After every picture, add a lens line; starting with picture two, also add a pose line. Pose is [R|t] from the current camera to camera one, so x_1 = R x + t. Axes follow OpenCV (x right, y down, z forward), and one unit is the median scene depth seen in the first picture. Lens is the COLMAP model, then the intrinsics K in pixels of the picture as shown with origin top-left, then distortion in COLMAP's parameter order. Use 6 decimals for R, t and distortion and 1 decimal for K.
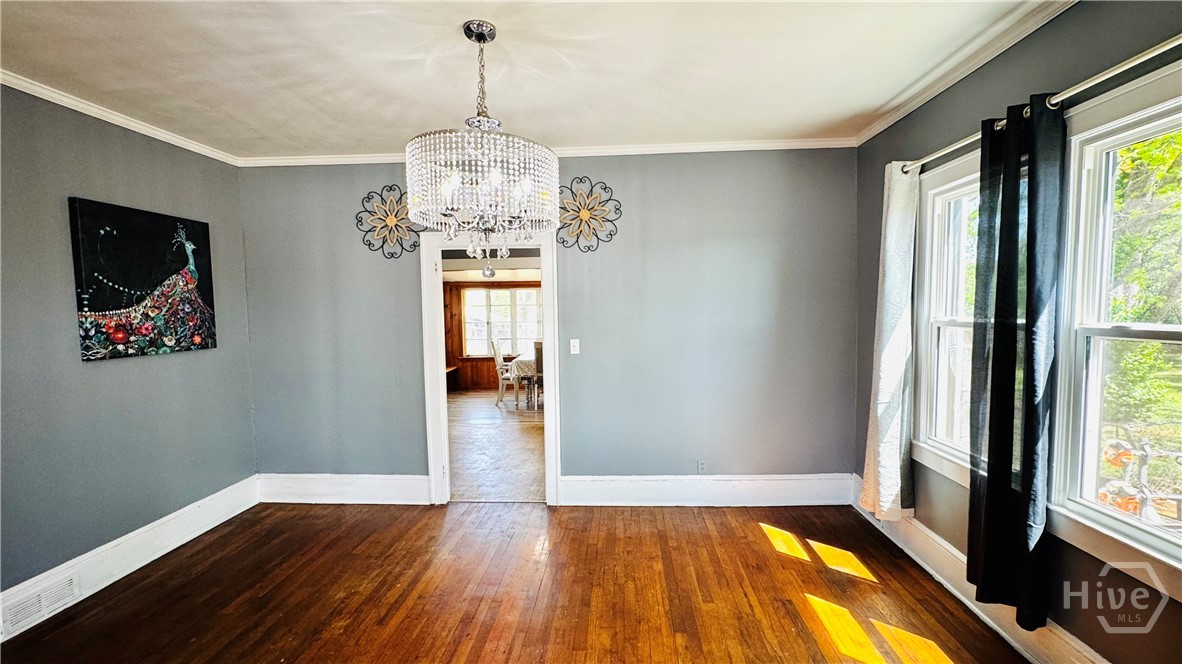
lens RADIAL K [[510.4, 0, 591.8], [0, 510.4, 336.9], [0, 0, 1]] dist [0.000986, 0.000113]
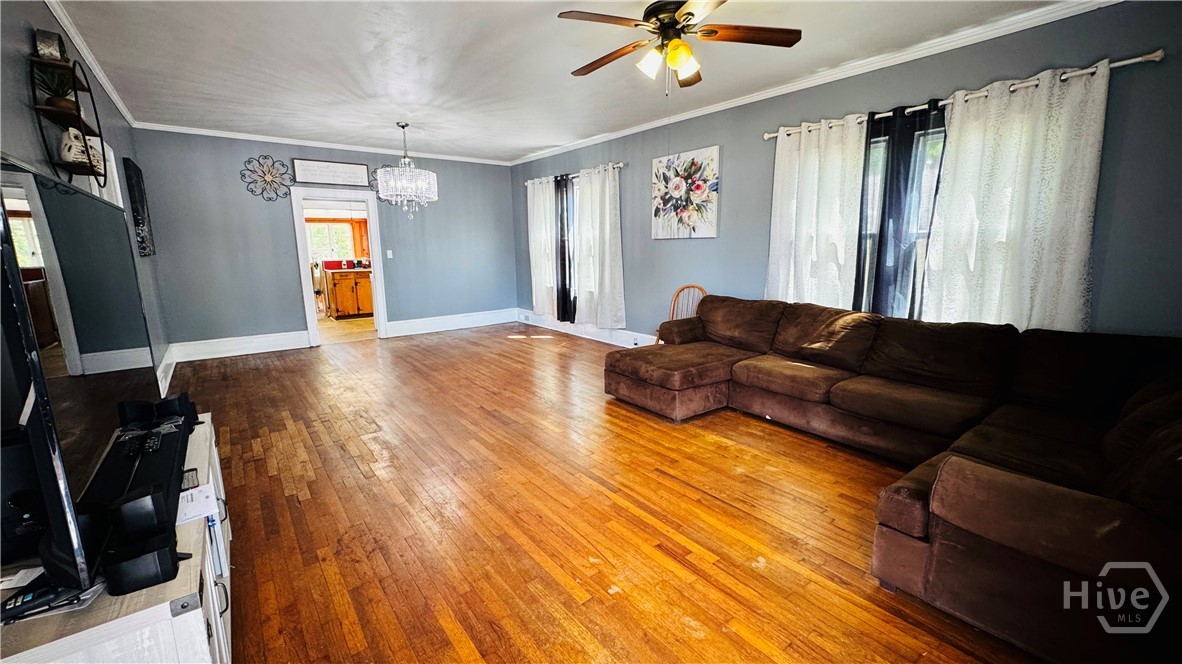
lens RADIAL K [[471.9, 0, 588.9], [0, 471.9, 328.8], [0, 0, 1]] dist [-0.002870, -0.000121]
pose [[0.750058, -0.110195, 0.652127, -0.809187], [0.040857, 0.991859, 0.120611, 0.139820], [-0.660109, -0.063821, 0.748454, -1.035427]]
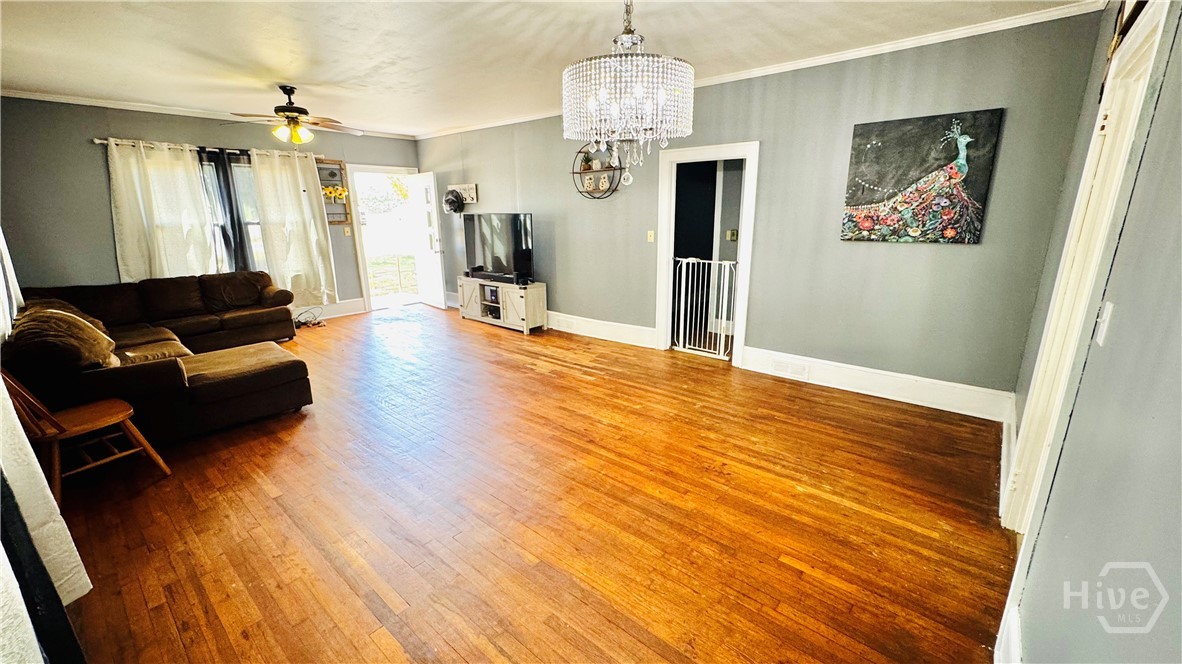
lens RADIAL K [[471.9, 0, 587.7], [0, 471.9, 331.0], [0, 0, 1]] dist [-0.002870, -0.000121]
pose [[-0.602385, 0.221104, -0.766972, 0.504624], [-0.024856, 0.955208, 0.294891, -0.075502], [0.797819, 0.196702, -0.569907, 1.073423]]
